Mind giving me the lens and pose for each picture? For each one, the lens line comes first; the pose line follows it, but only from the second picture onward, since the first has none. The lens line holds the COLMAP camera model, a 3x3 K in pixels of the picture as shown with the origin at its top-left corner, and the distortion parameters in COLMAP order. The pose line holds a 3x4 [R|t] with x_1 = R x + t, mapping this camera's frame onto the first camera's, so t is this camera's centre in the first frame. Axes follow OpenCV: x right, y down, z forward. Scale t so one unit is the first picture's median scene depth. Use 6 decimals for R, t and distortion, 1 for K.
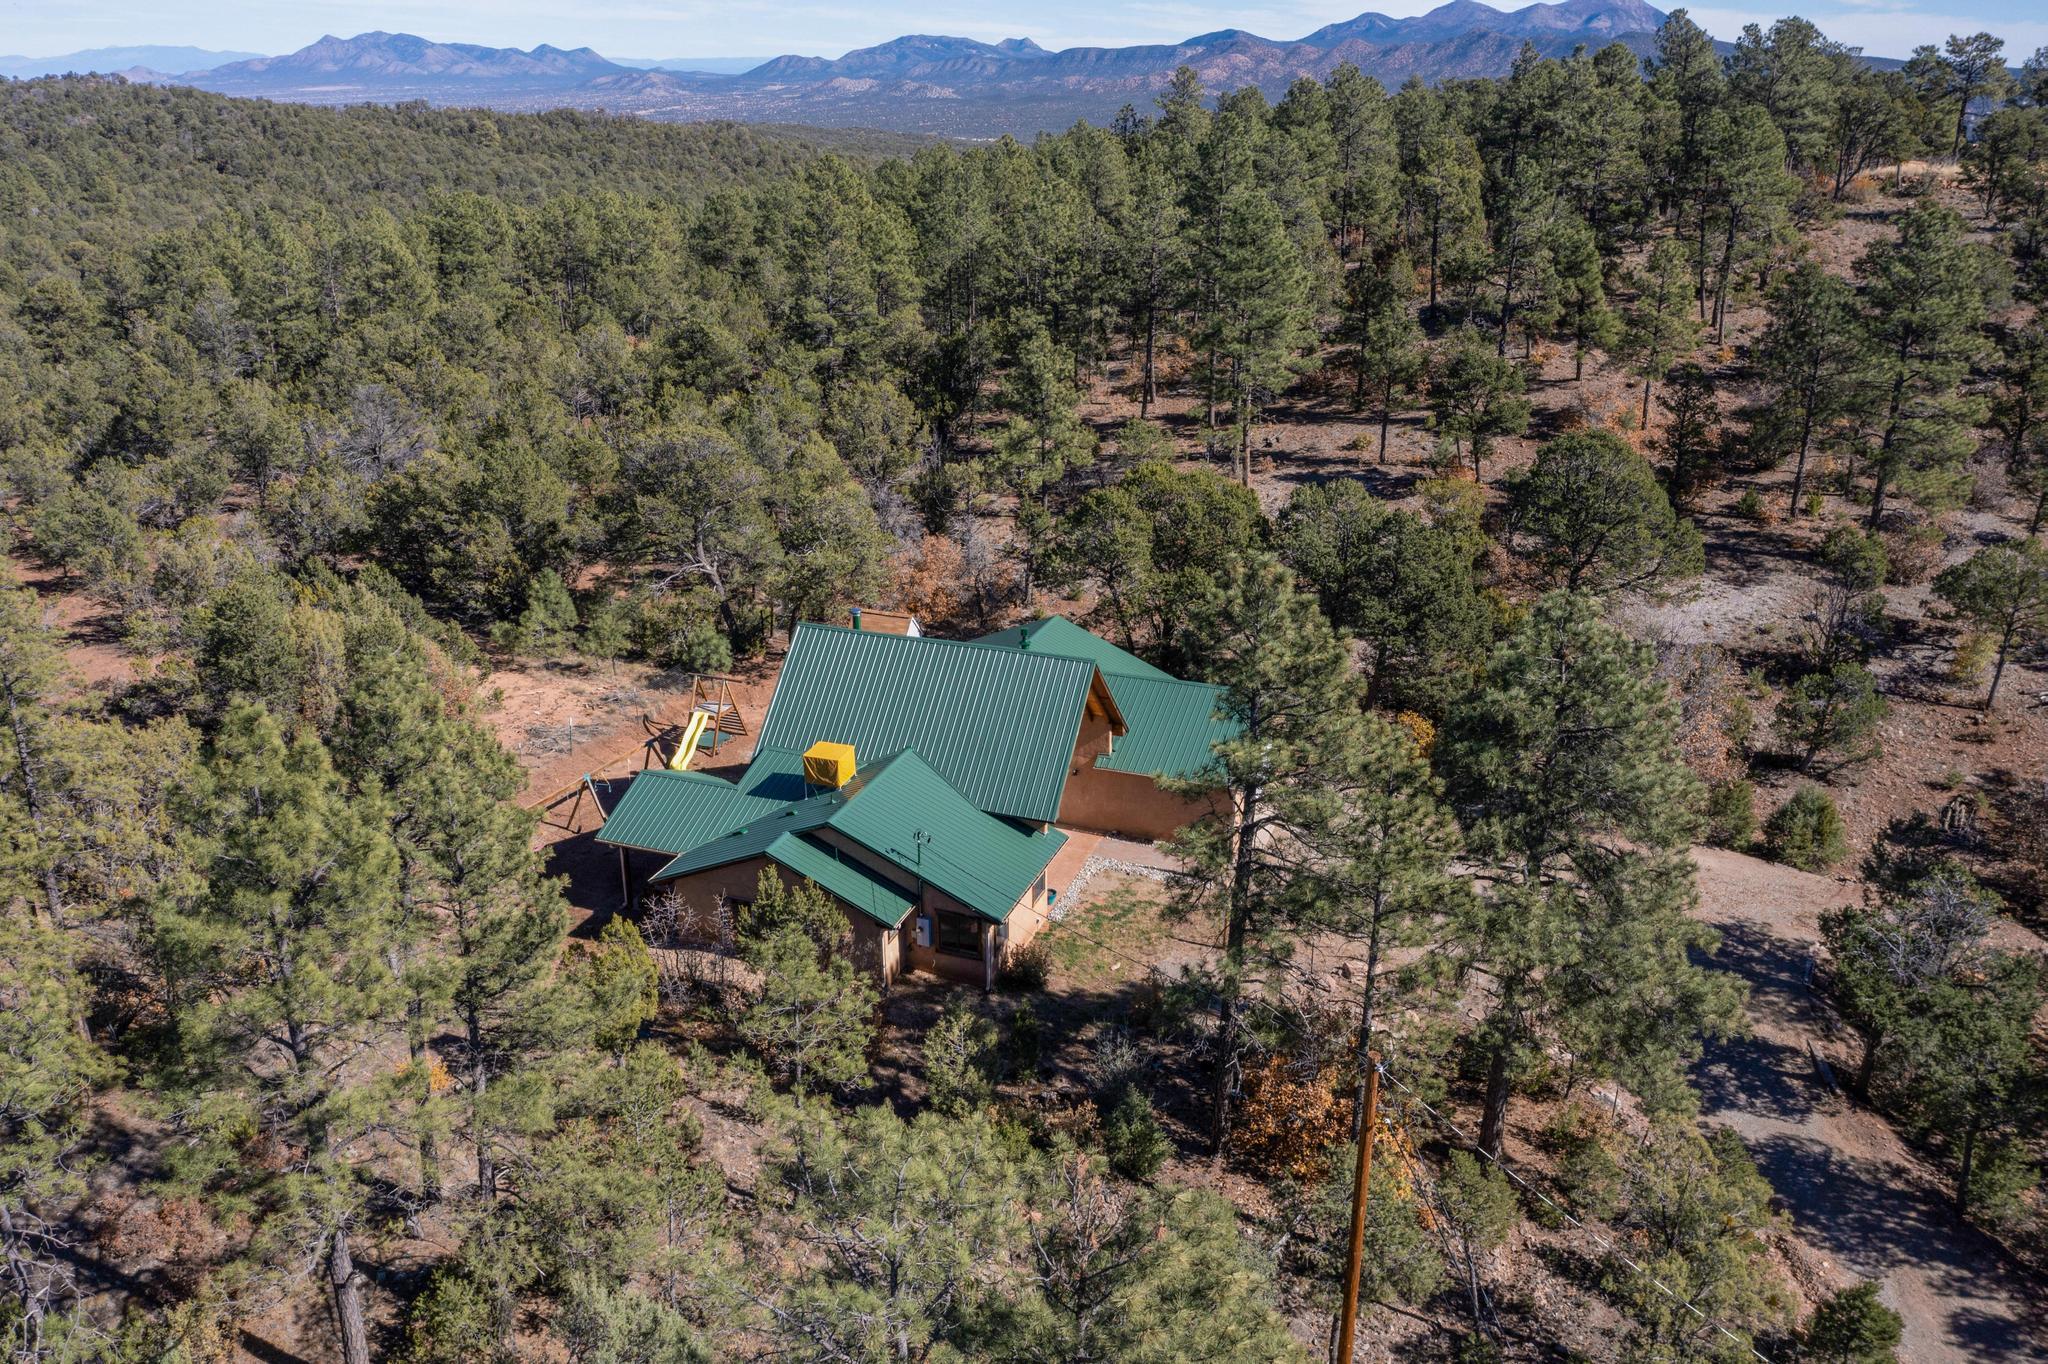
lens RADIAL K [[1602.0, 0, 1028.0], [0, 1602.0, 589.5], [0, 0, 1]] dist [-0.035149, 0.000632]
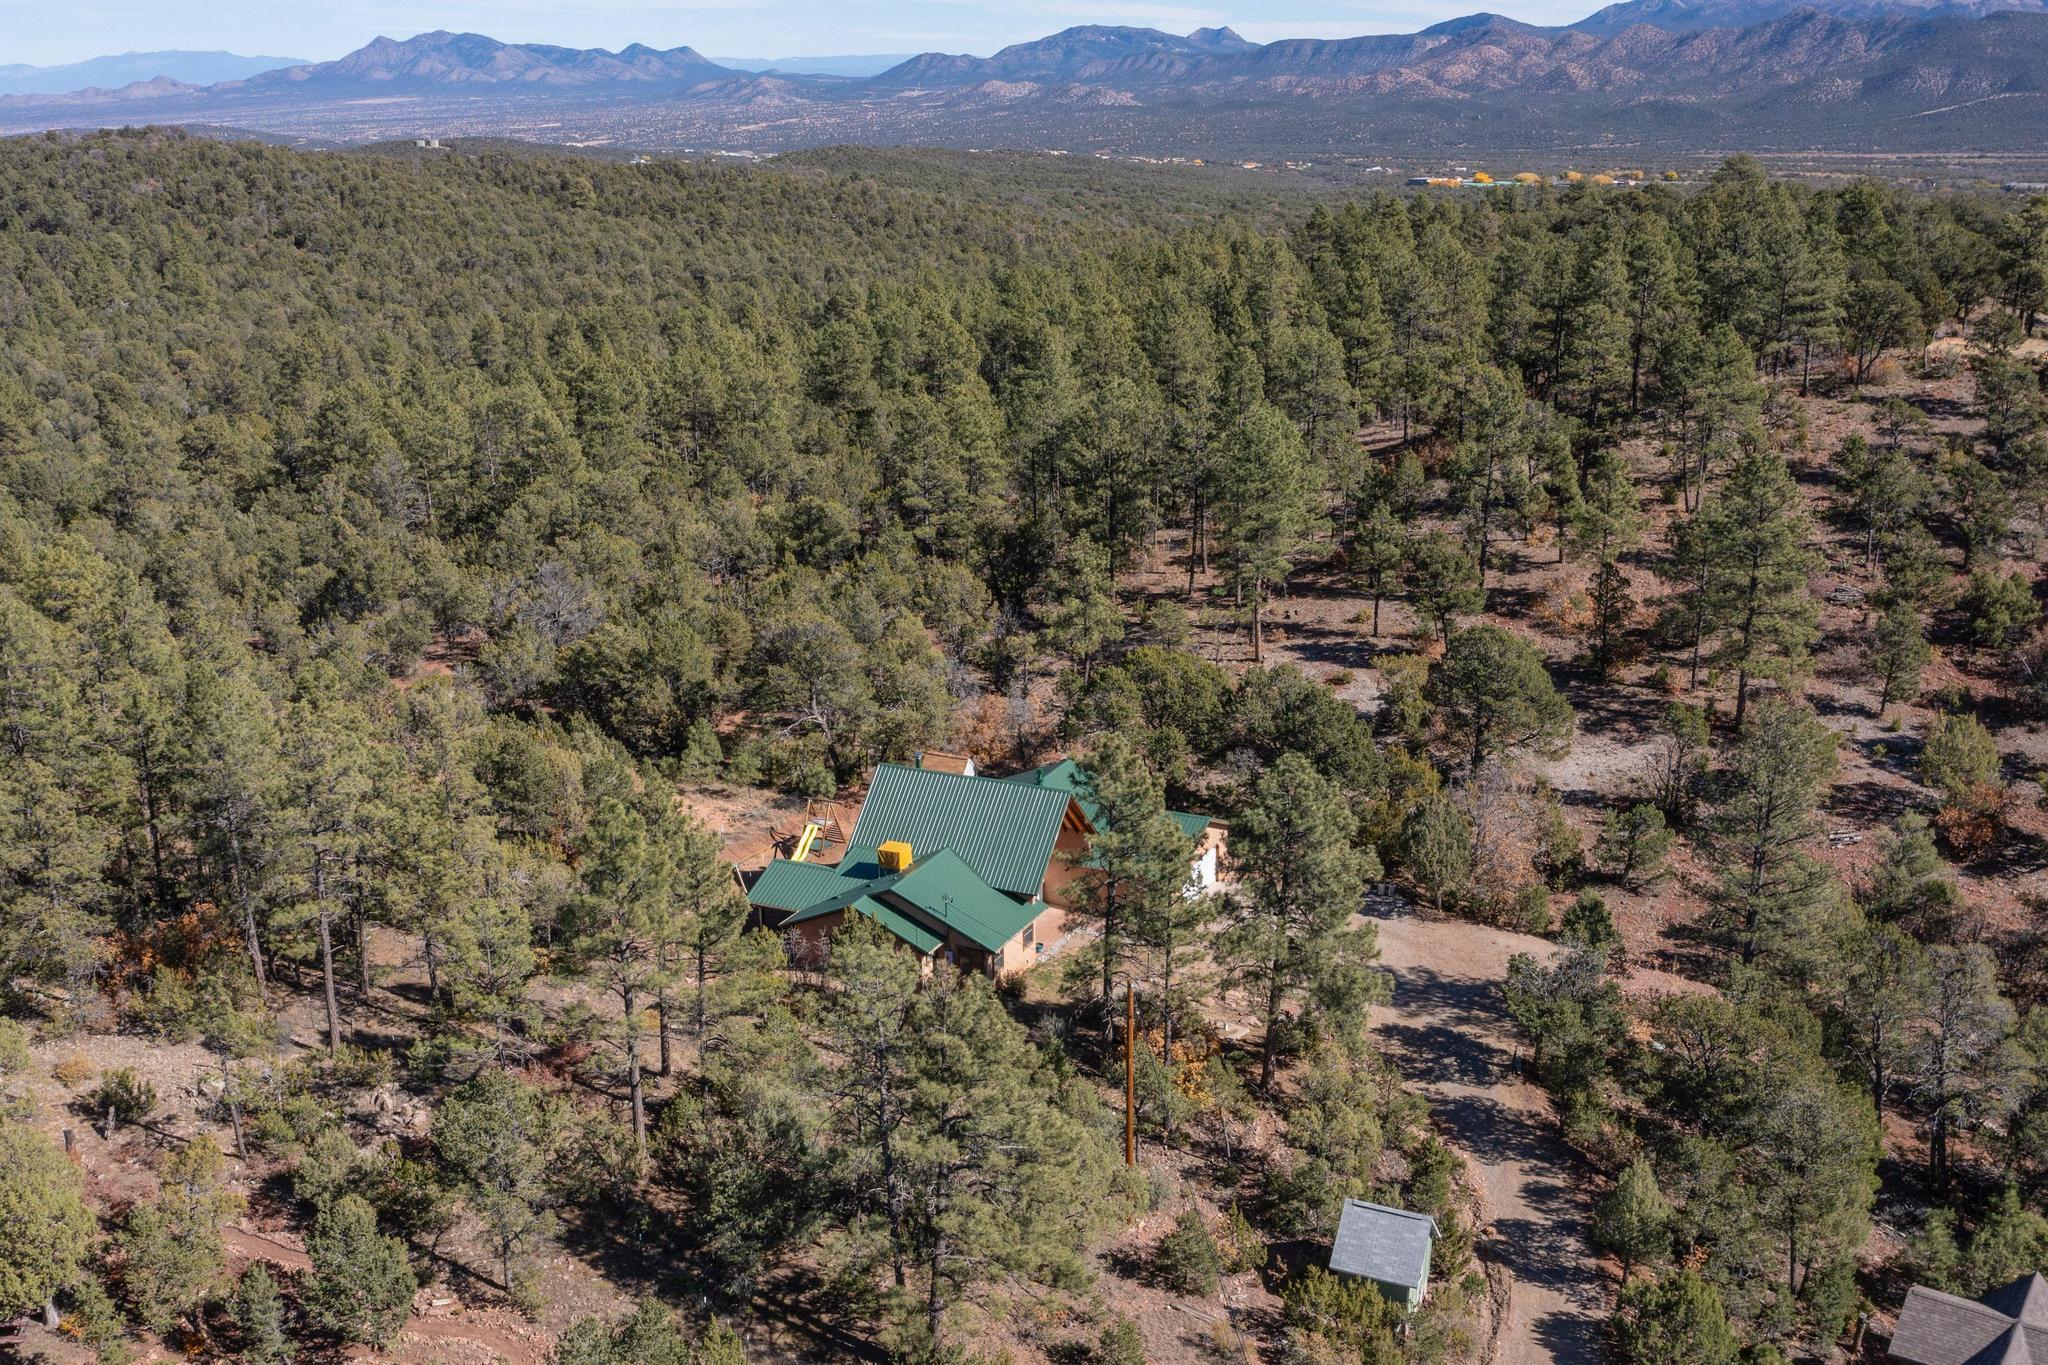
lens RADIAL K [[1644.5, 0, 1017.6], [0, 1644.5, 687.1], [0, 0, 1]] dist [-0.011418, 0.003210]
pose [[0.996852, 0.013588, -0.078117, 0.066712], [-0.015362, 0.999636, -0.022163, -0.011518], [0.077787, 0.023293, 0.996698, -0.330577]]
